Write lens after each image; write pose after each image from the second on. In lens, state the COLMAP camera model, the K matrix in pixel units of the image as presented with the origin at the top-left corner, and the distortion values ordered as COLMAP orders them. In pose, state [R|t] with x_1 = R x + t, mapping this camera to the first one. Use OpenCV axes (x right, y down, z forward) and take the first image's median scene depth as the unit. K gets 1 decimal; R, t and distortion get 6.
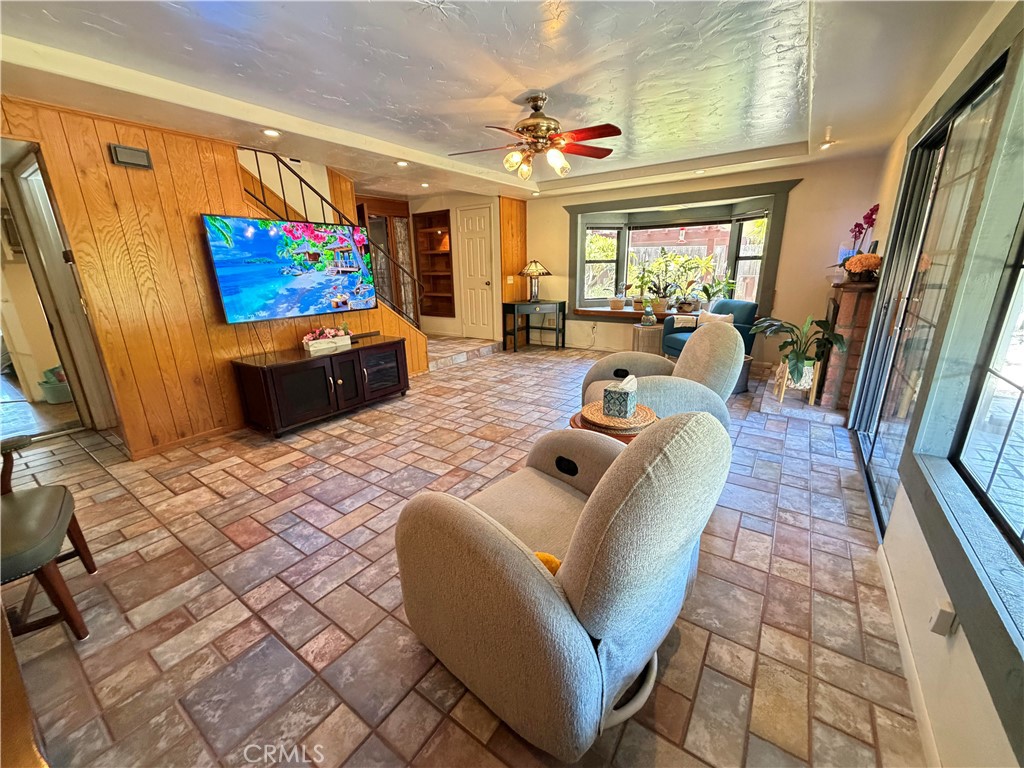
lens RADIAL K [[409.5, 0, 509.0], [0, 409.5, 382.7], [0, 0, 1]] dist [0.001656, 0.000121]
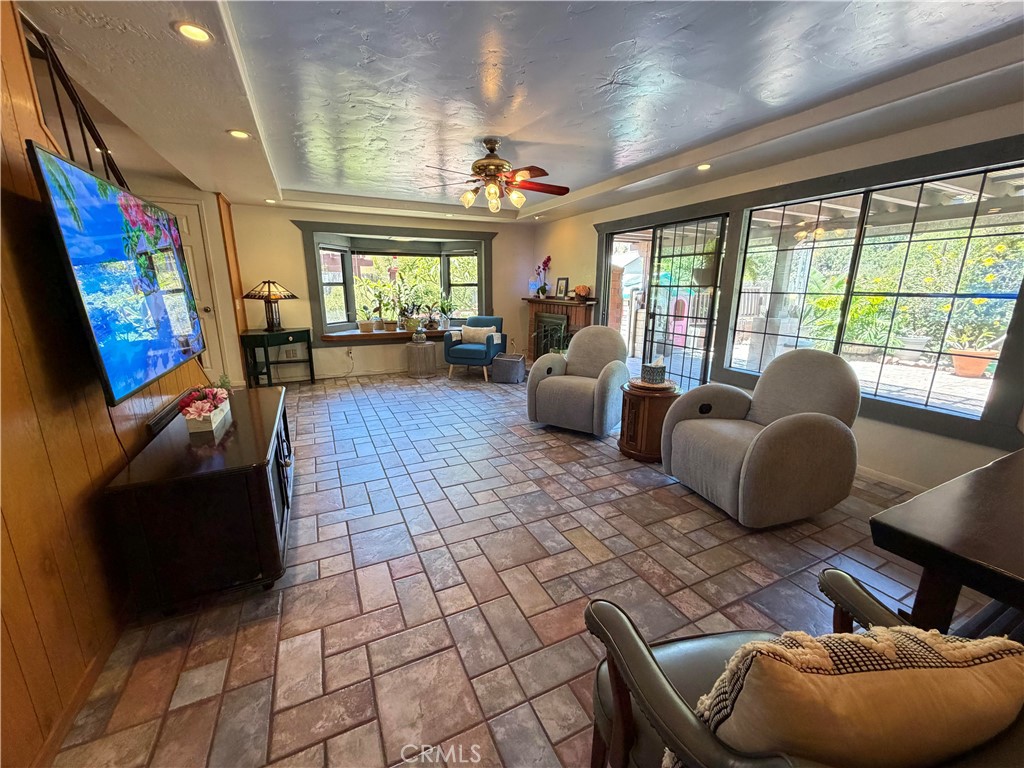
lens RADIAL K [[409.5, 0, 509.0], [0, 409.5, 382.7], [0, 0, 1]] dist [0.001656, 0.000121]
pose [[0.491363, -0.177470, 0.852682, -0.747380], [0.227323, 0.971217, 0.071145, -0.088787], [-0.840766, 0.158877, 0.517563, 0.363526]]
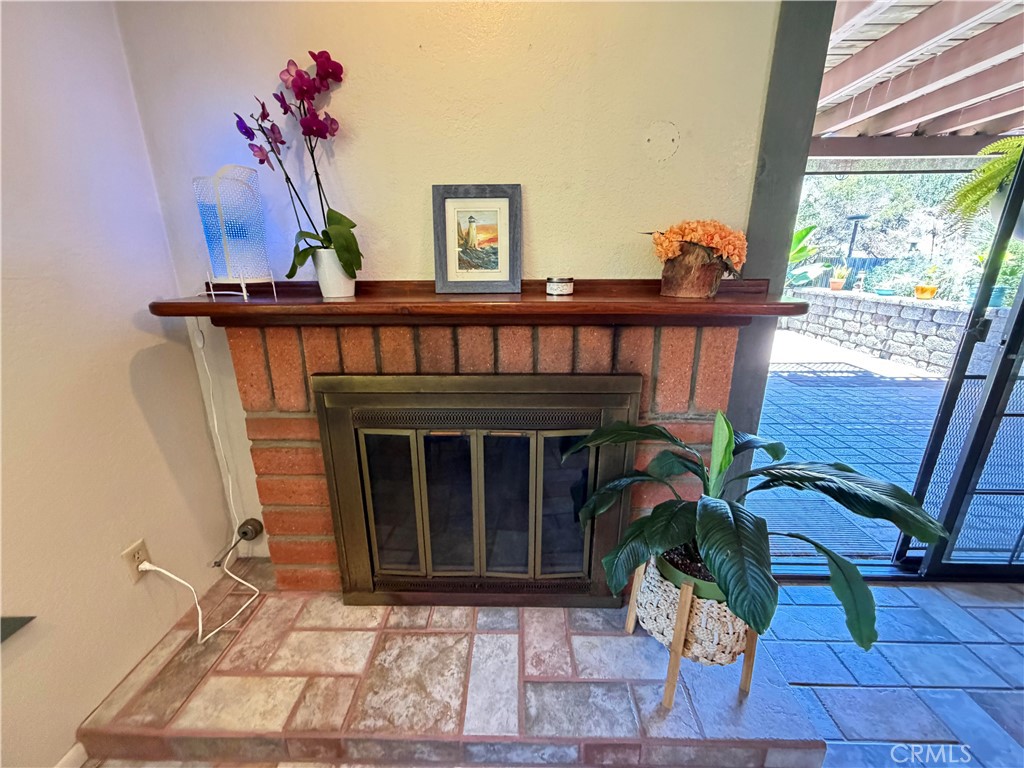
lens RADIAL K [[411.5, 0, 507.0], [0, 411.5, 389.8], [0, 0, 1]] dist [0.000005, 0.000007]
pose [[-0.550366, -0.222130, 0.804833, 0.552110], [0.249273, 0.876279, 0.412308, -0.323380], [-0.796844, 0.427543, -0.426903, 1.173501]]
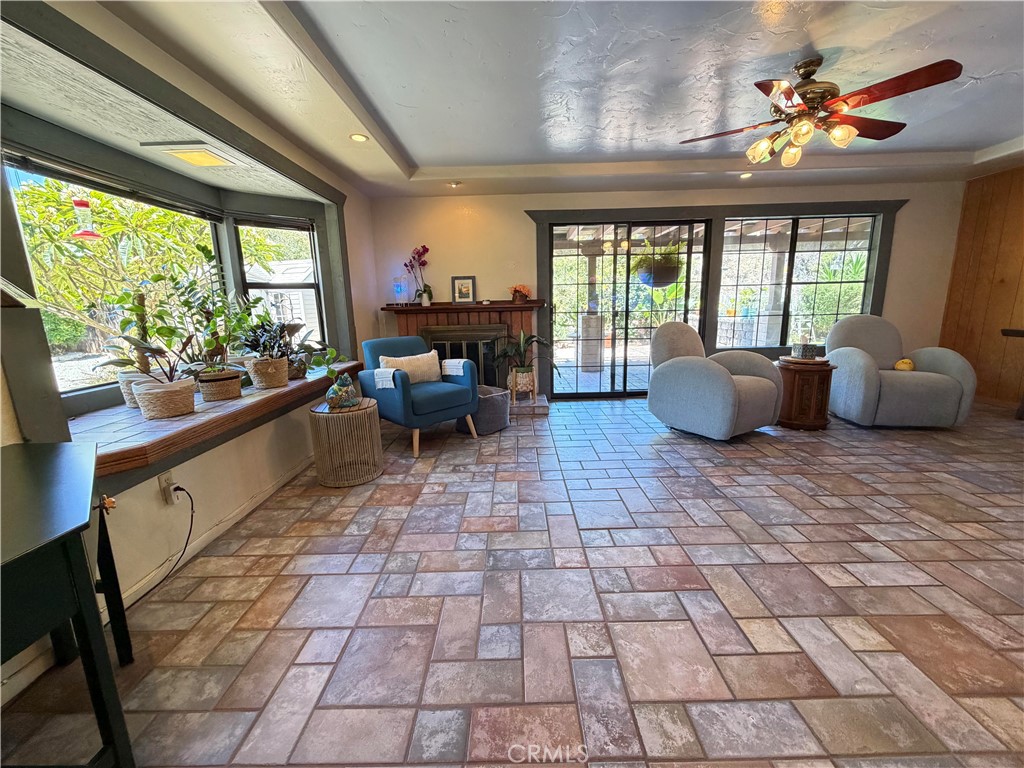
lens RADIAL K [[409.5, 0, 509.0], [0, 409.5, 382.7], [0, 0, 1]] dist [0.001656, 0.000121]
pose [[-0.568096, -0.120262, 0.814128, -0.254432], [0.263817, 0.910443, 0.318580, -0.402444], [-0.779530, 0.395765, -0.485492, 1.600846]]
